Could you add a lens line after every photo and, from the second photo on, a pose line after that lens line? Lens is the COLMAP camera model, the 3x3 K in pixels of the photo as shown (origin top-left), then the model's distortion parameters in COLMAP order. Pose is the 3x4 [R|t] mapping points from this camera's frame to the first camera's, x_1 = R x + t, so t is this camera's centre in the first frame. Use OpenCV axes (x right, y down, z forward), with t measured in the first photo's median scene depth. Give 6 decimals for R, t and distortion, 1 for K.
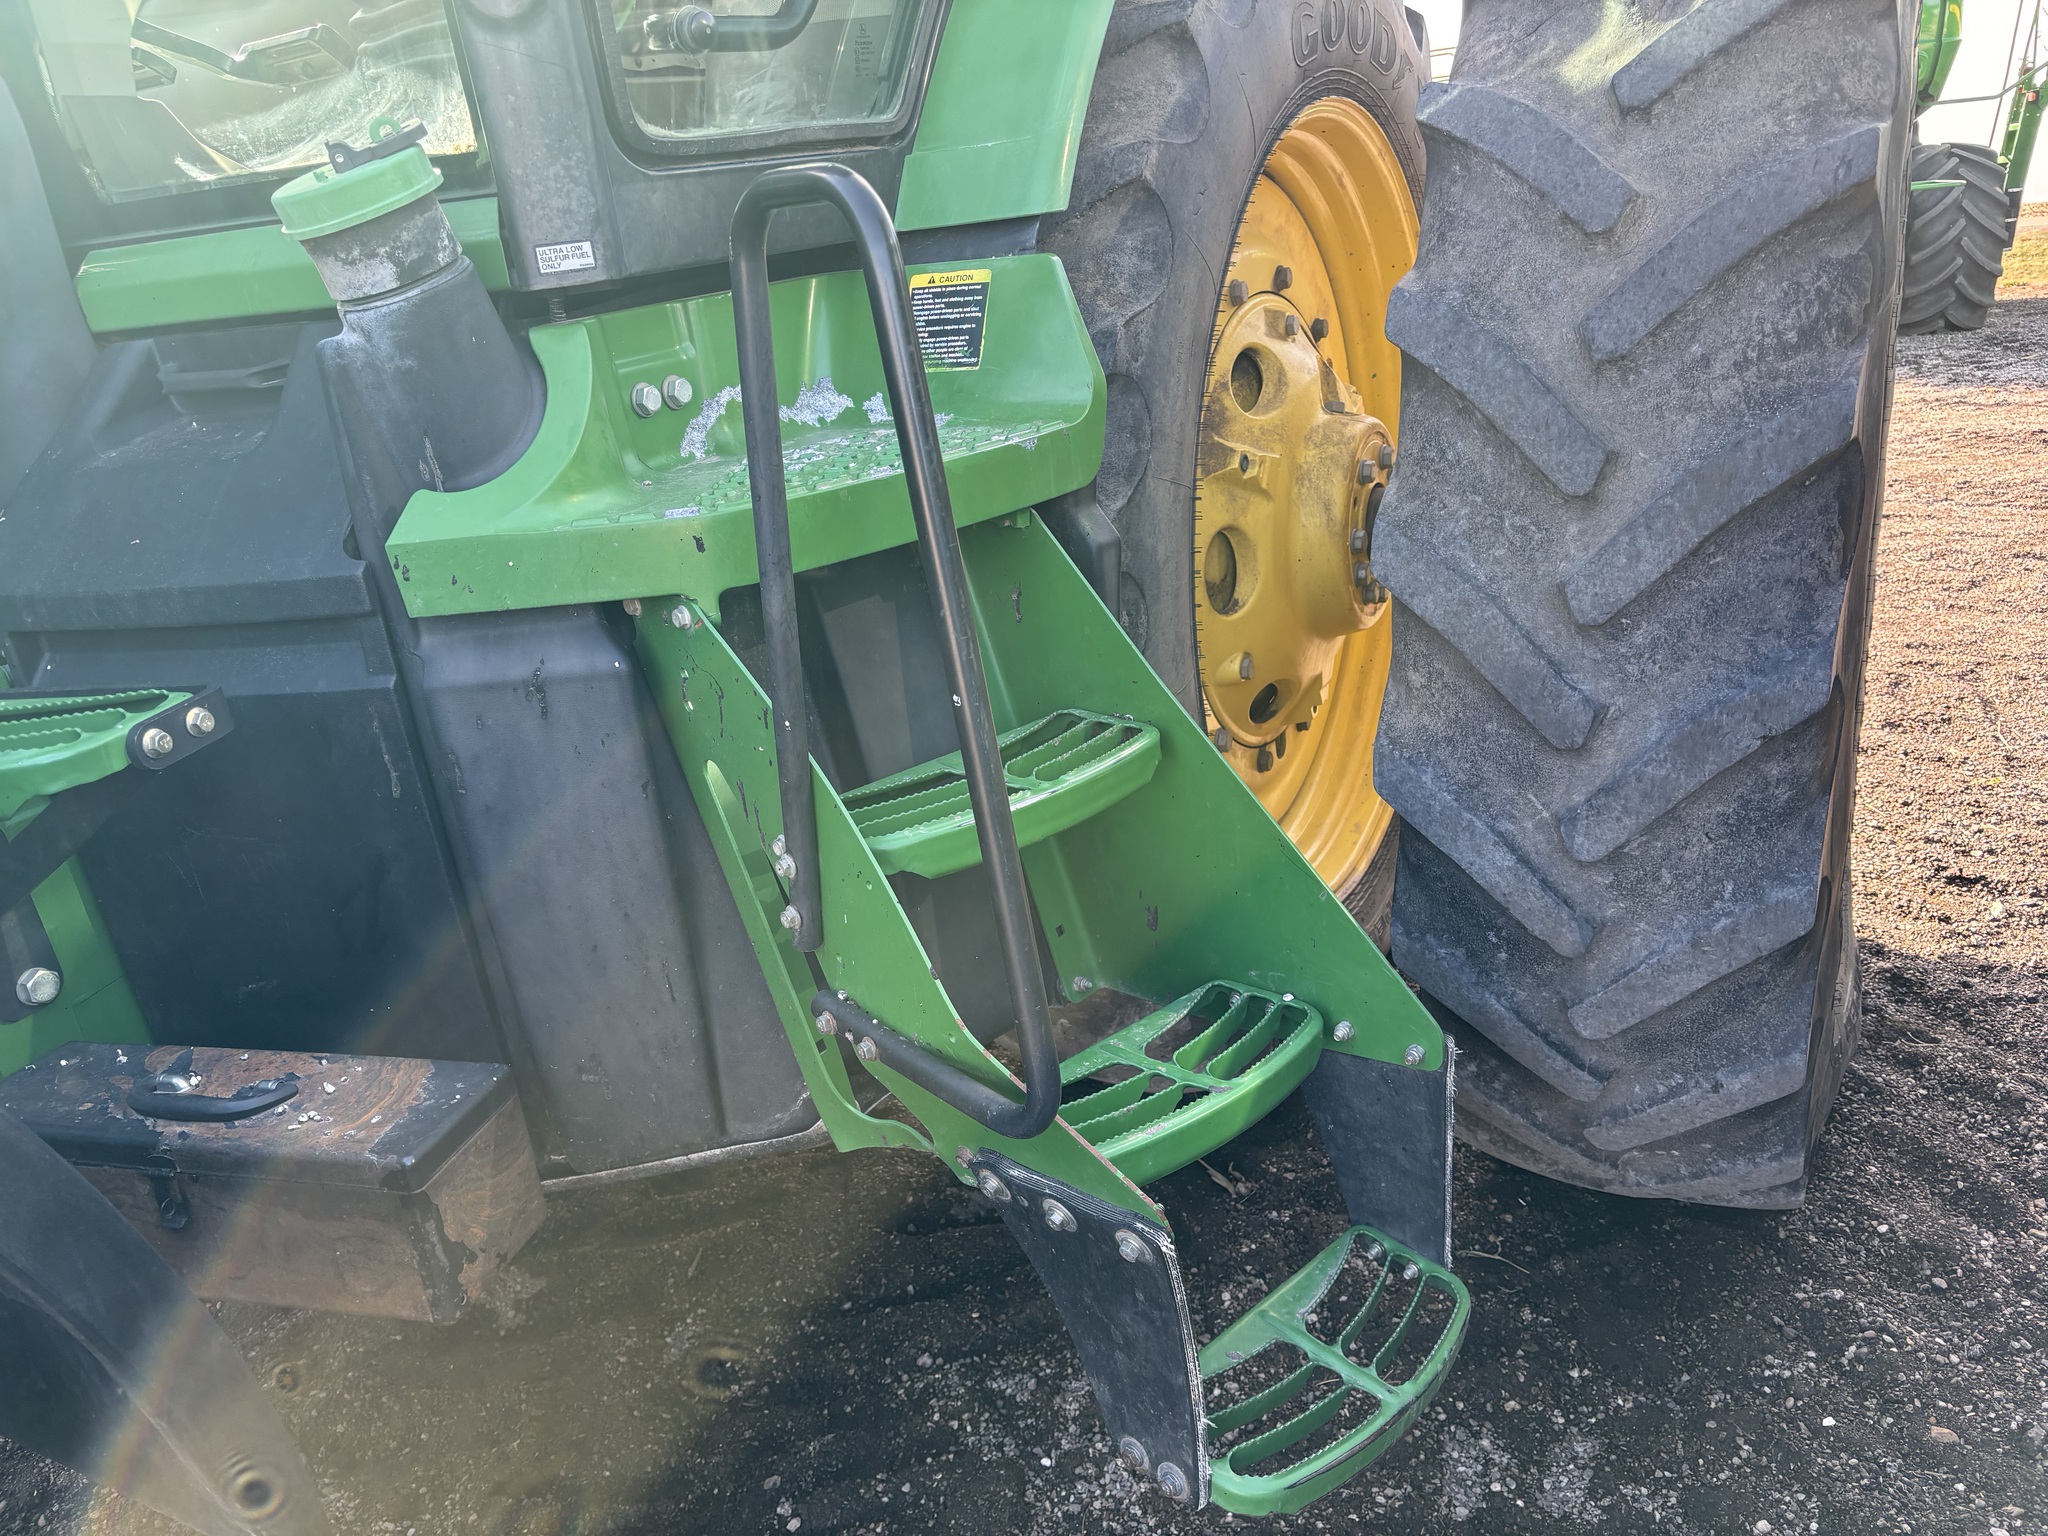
lens RADIAL K [[1565.4, 0, 1031.8], [0, 1565.4, 790.4], [0, 0, 1]] dist [0.029386, -0.034428]
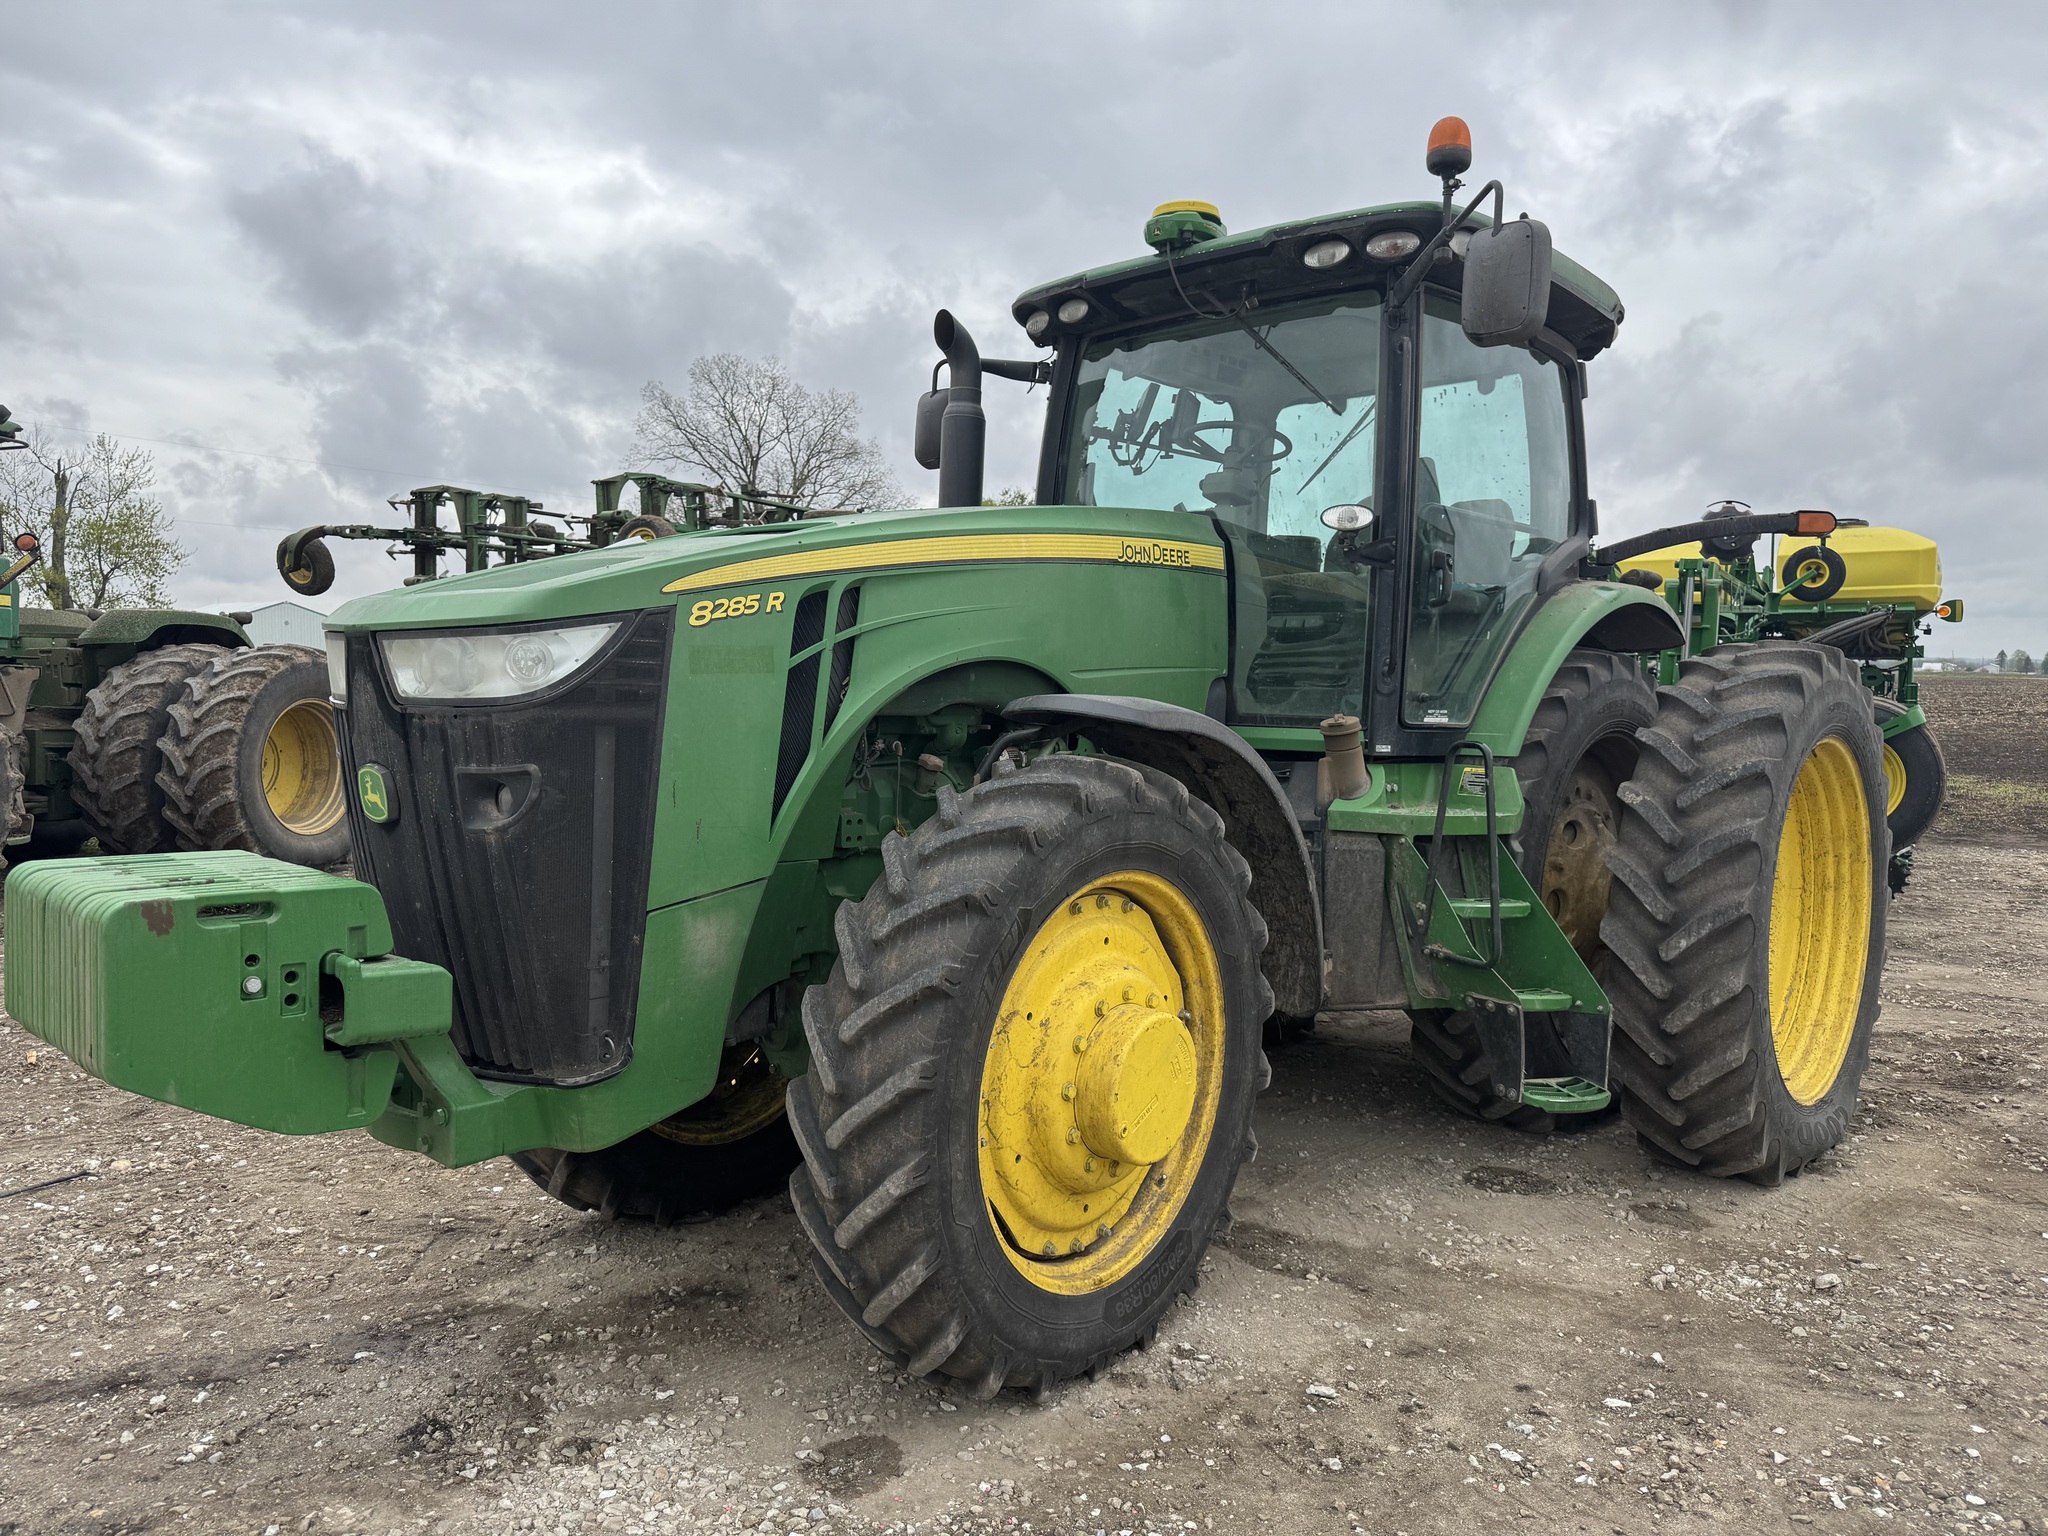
lens RADIAL K [[1456.3, 0, 980.1], [0, 1456.3, 759.4], [0, 0, 1]] dist [0.023750, -0.036397]
pose [[0.952465, 0.158036, -0.260451, -0.272704], [-0.231067, 0.931914, -0.279543, 0.827109], [0.198540, 0.326436, 0.924133, -2.255921]]
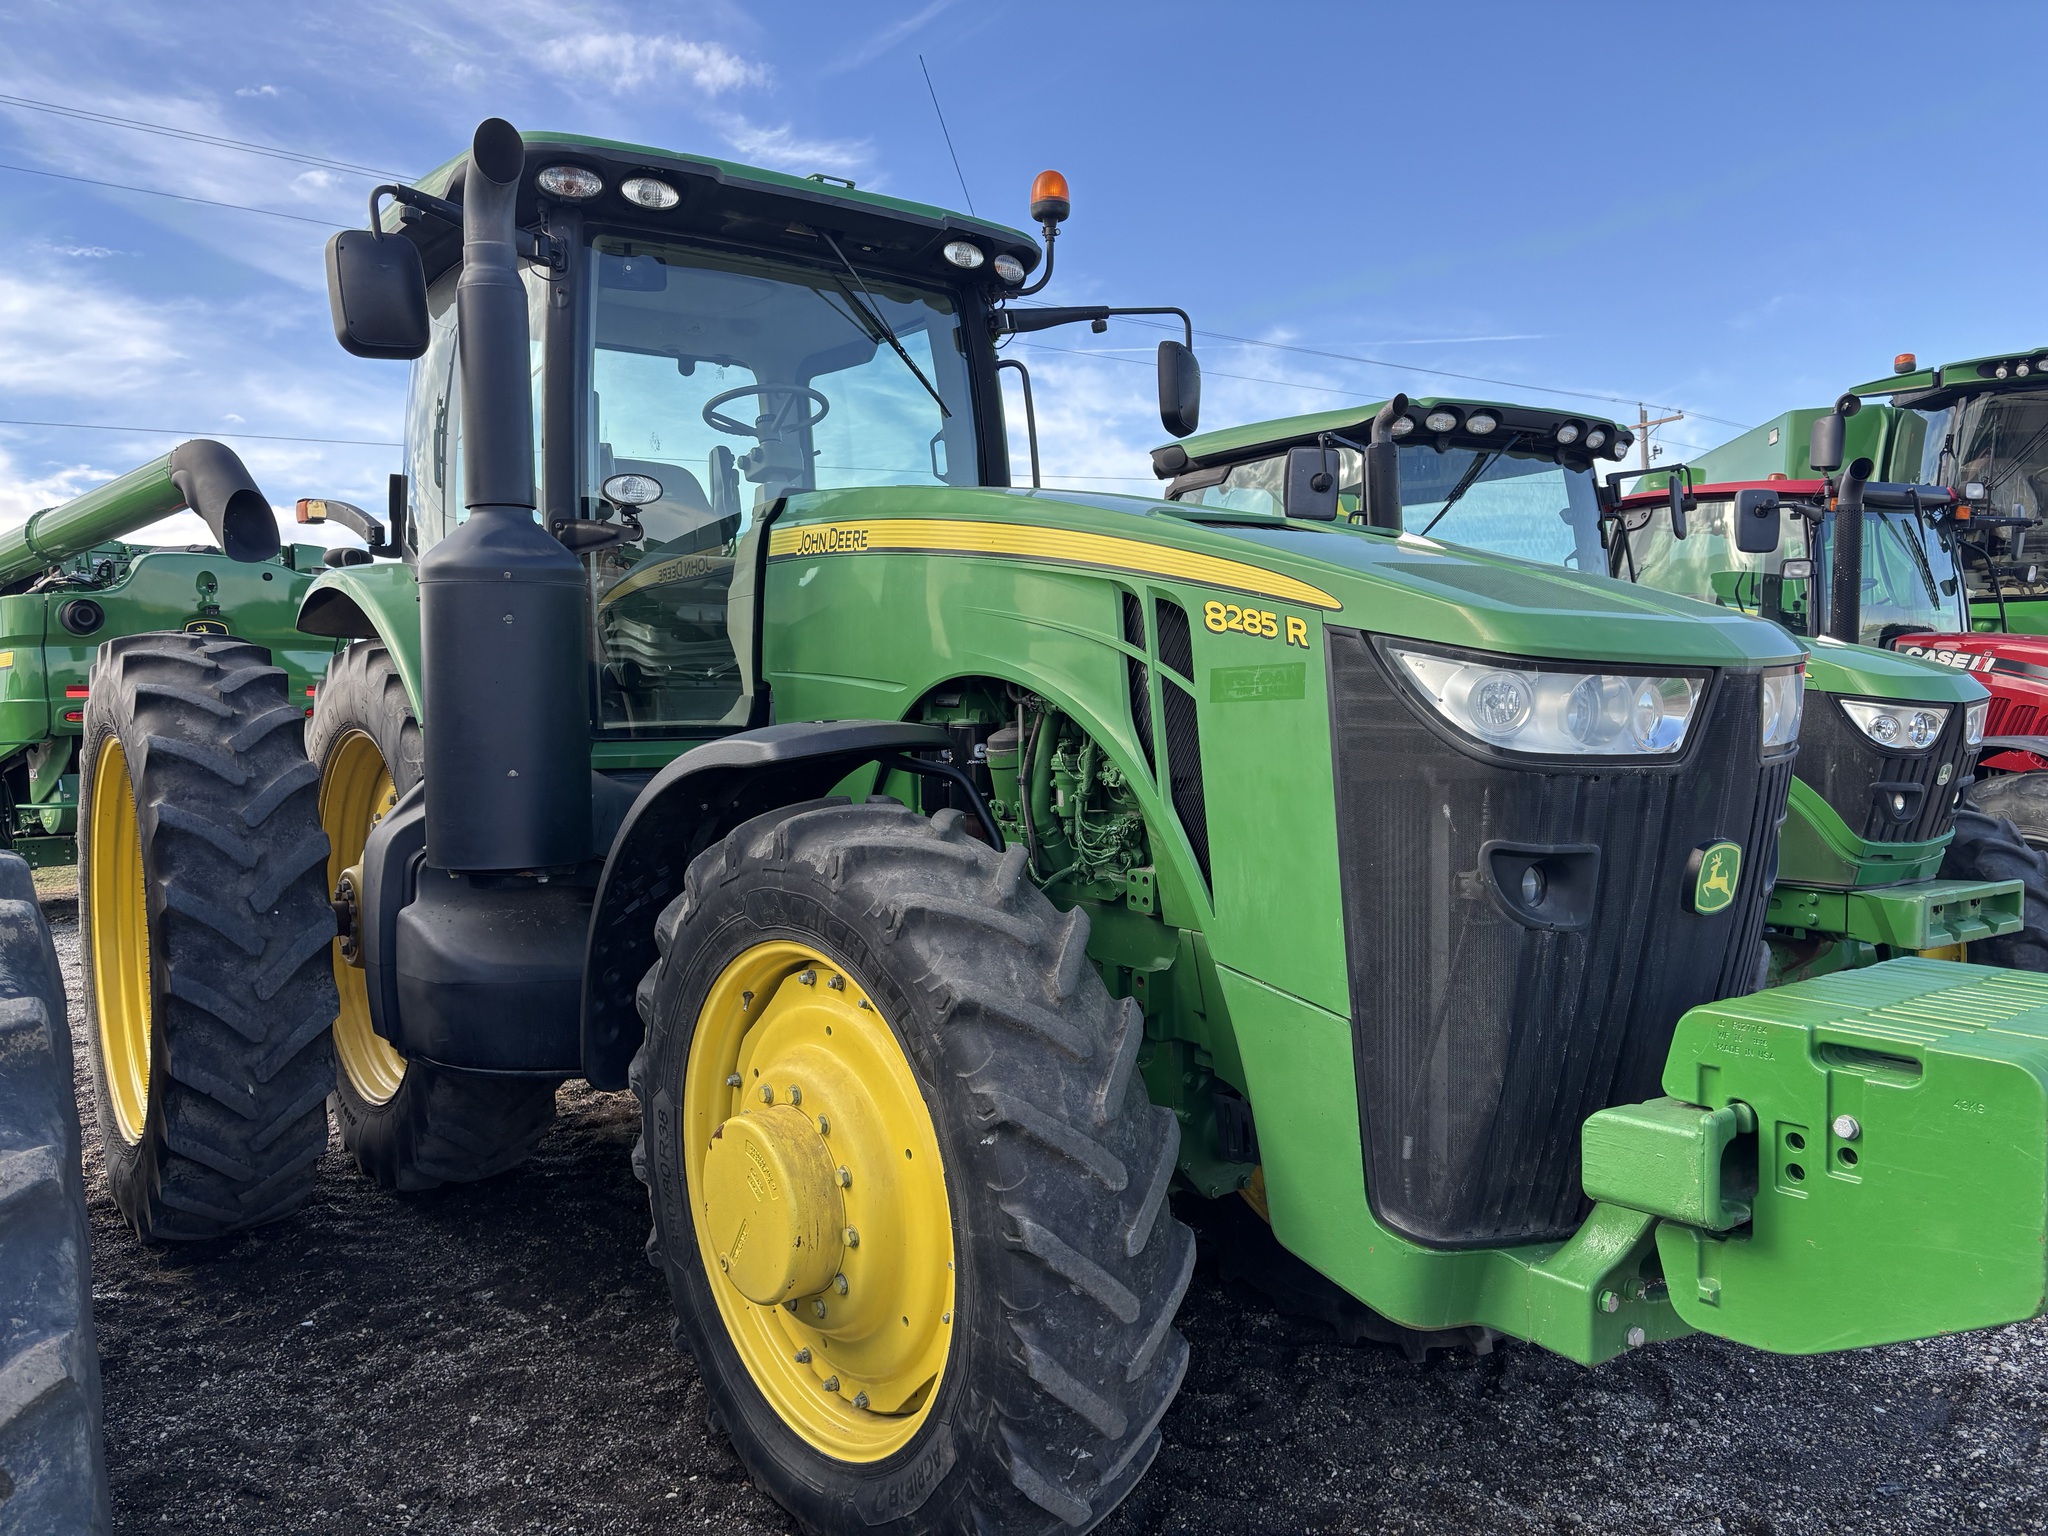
lens RADIAL K [[1565.4, 0, 1009.3], [0, 1565.4, 774.8], [0, 0, 1]] dist [0.029386, -0.034428]
pose [[0.408936, 0.065619, 0.910201, -3.566001], [0.289879, 0.936412, -0.197745, 0.490352], [-0.865299, 0.344713, 0.363911, -0.443203]]
